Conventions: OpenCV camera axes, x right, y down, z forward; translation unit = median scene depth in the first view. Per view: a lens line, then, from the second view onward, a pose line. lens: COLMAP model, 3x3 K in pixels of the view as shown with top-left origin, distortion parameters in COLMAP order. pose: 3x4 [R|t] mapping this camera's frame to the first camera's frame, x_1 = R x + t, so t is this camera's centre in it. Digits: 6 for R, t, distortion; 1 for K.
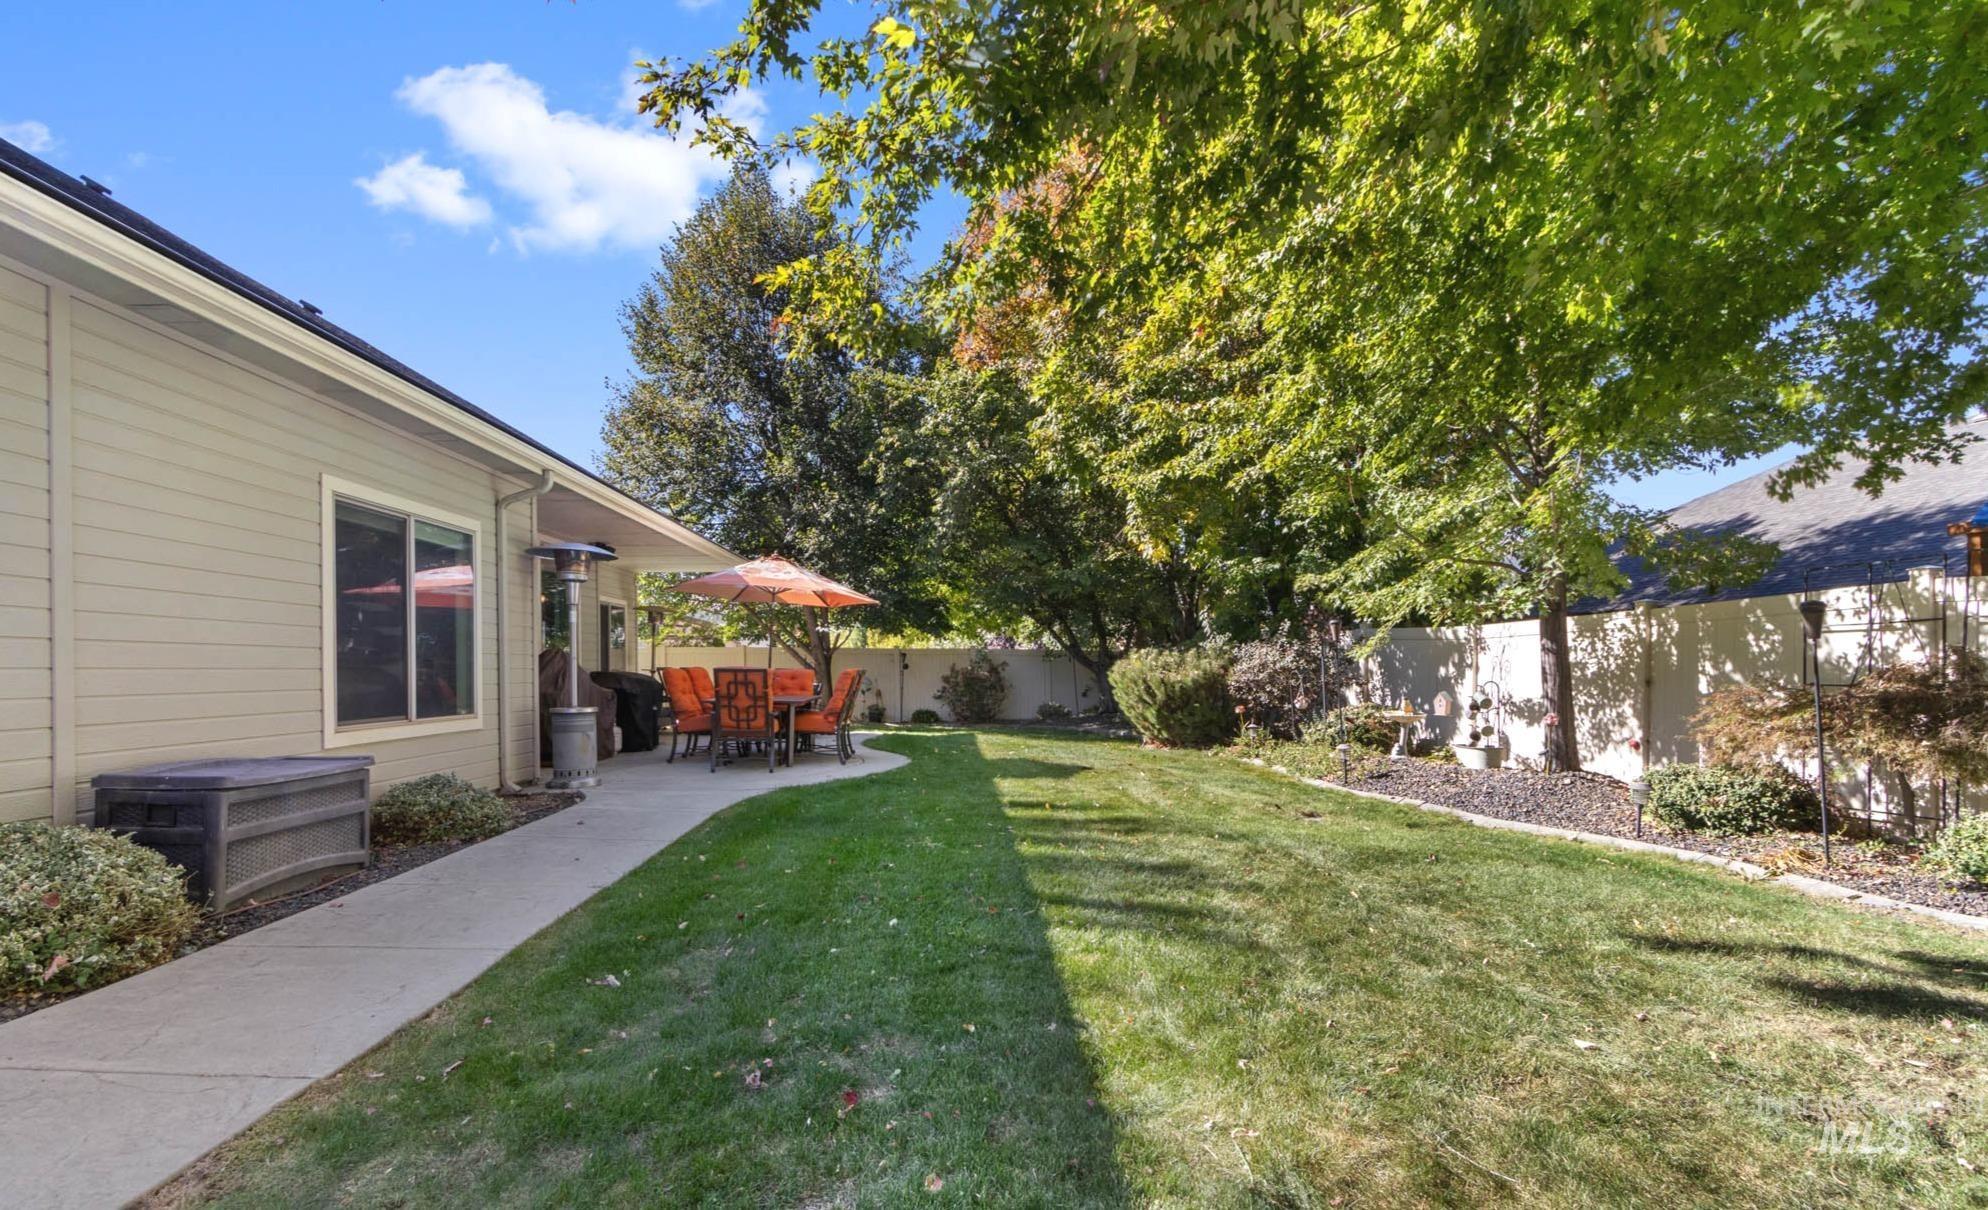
lens RADIAL K [[981.0, 0, 990.7], [0, 981.0, 667.6], [0, 0, 1]] dist [-0.000990, -0.000231]
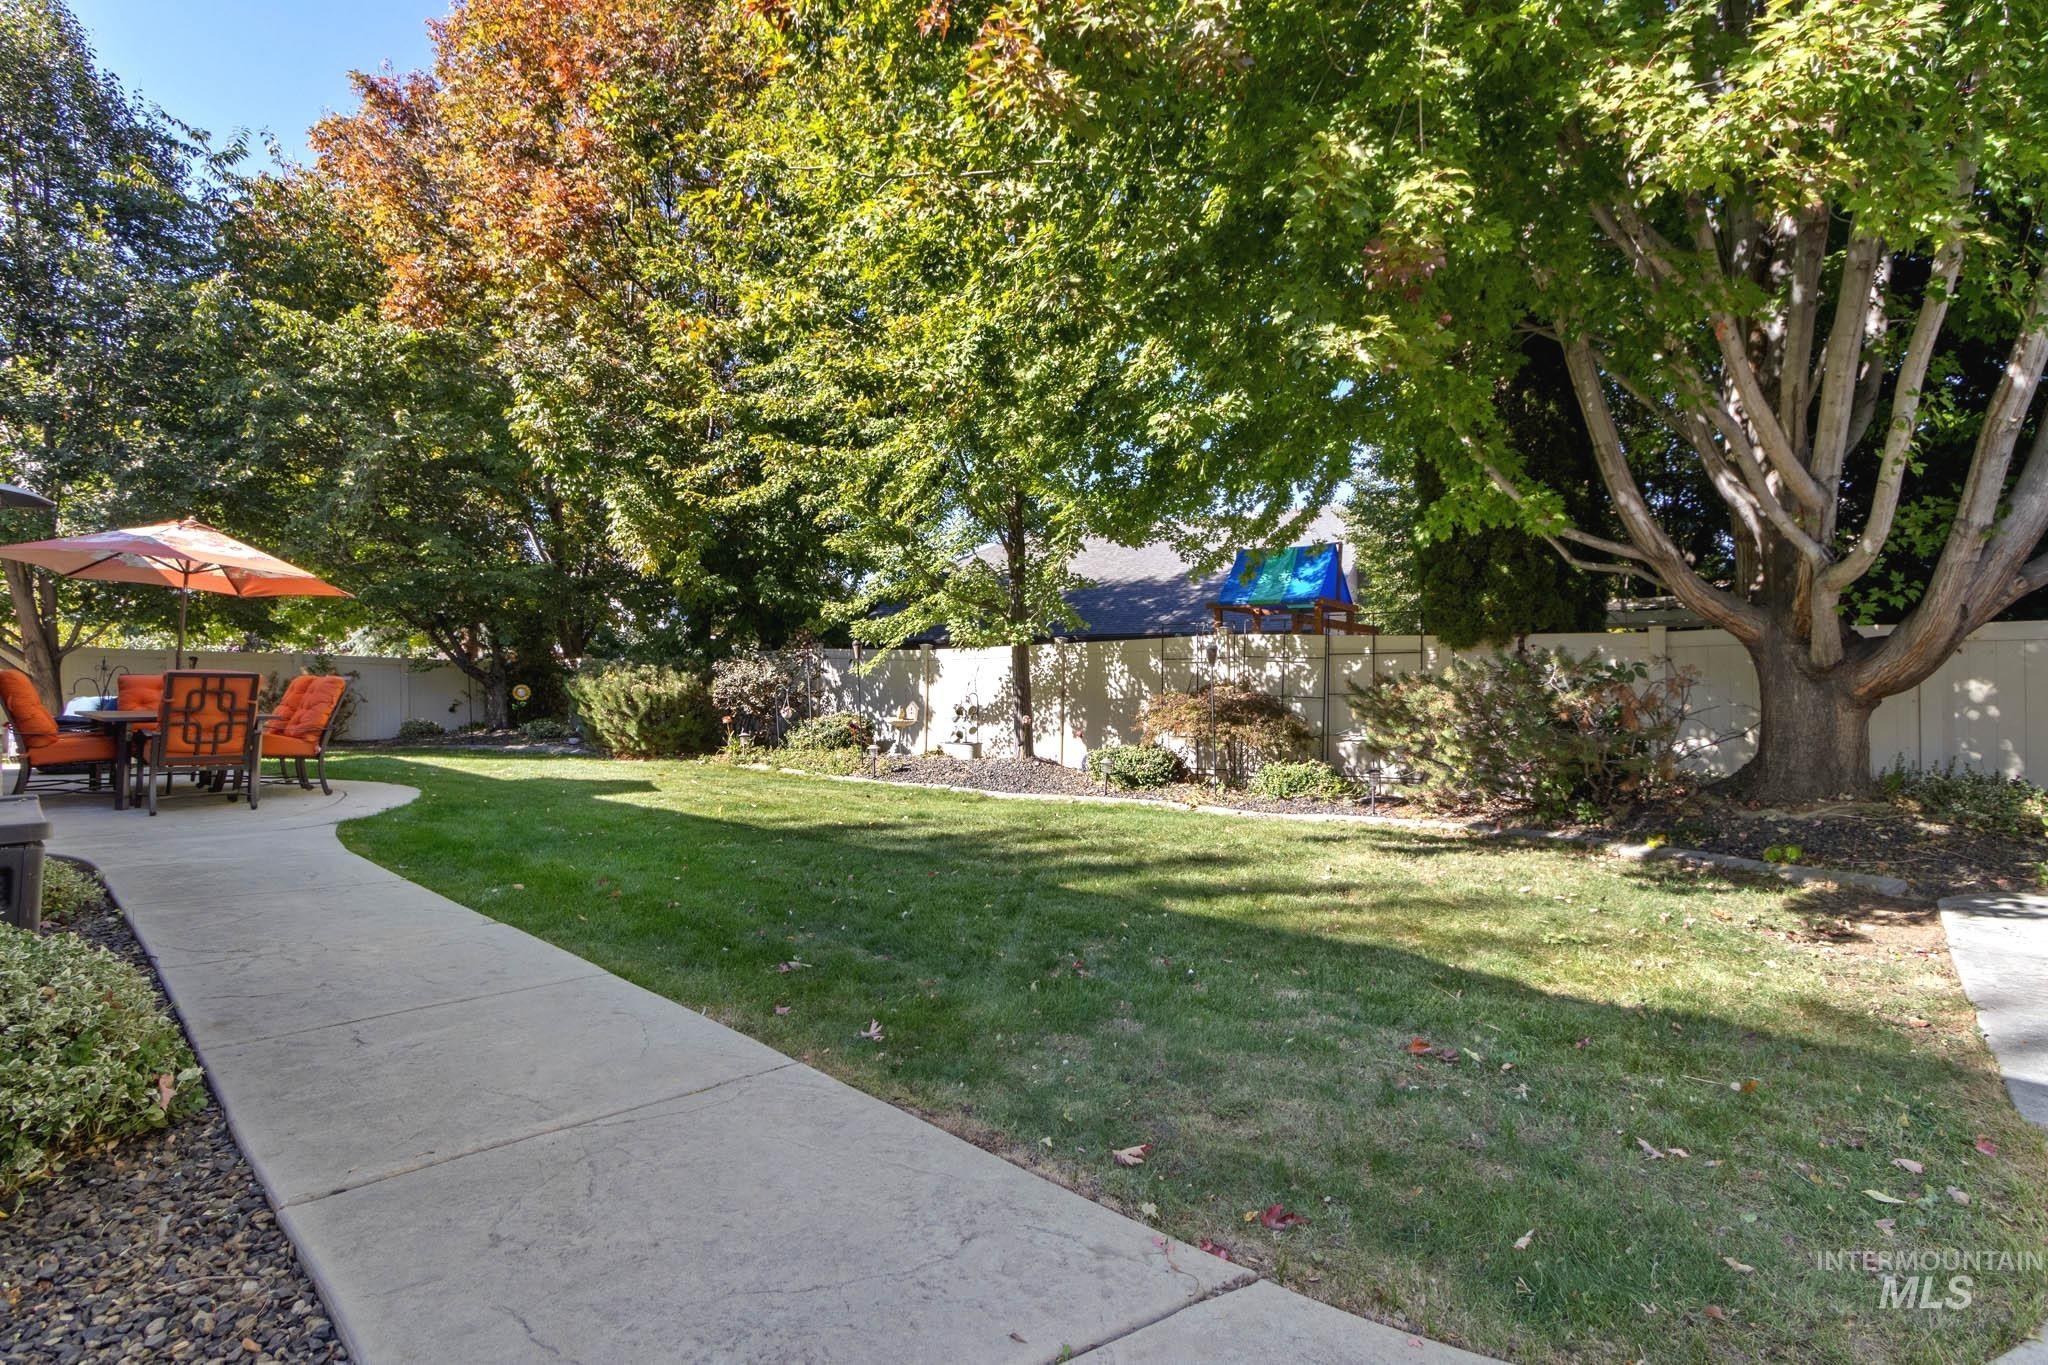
lens RADIAL K [[953.4, 0, 1024.0], [0, 953.4, 682.5], [0, 0, 1]] dist [0.030455, -0.000110]
pose [[0.714767, 0.009573, 0.699297, -0.263365], [-0.006696, 0.999954, -0.006845, 0.007281], [-0.699331, 0.000210, 0.714798, 0.028757]]
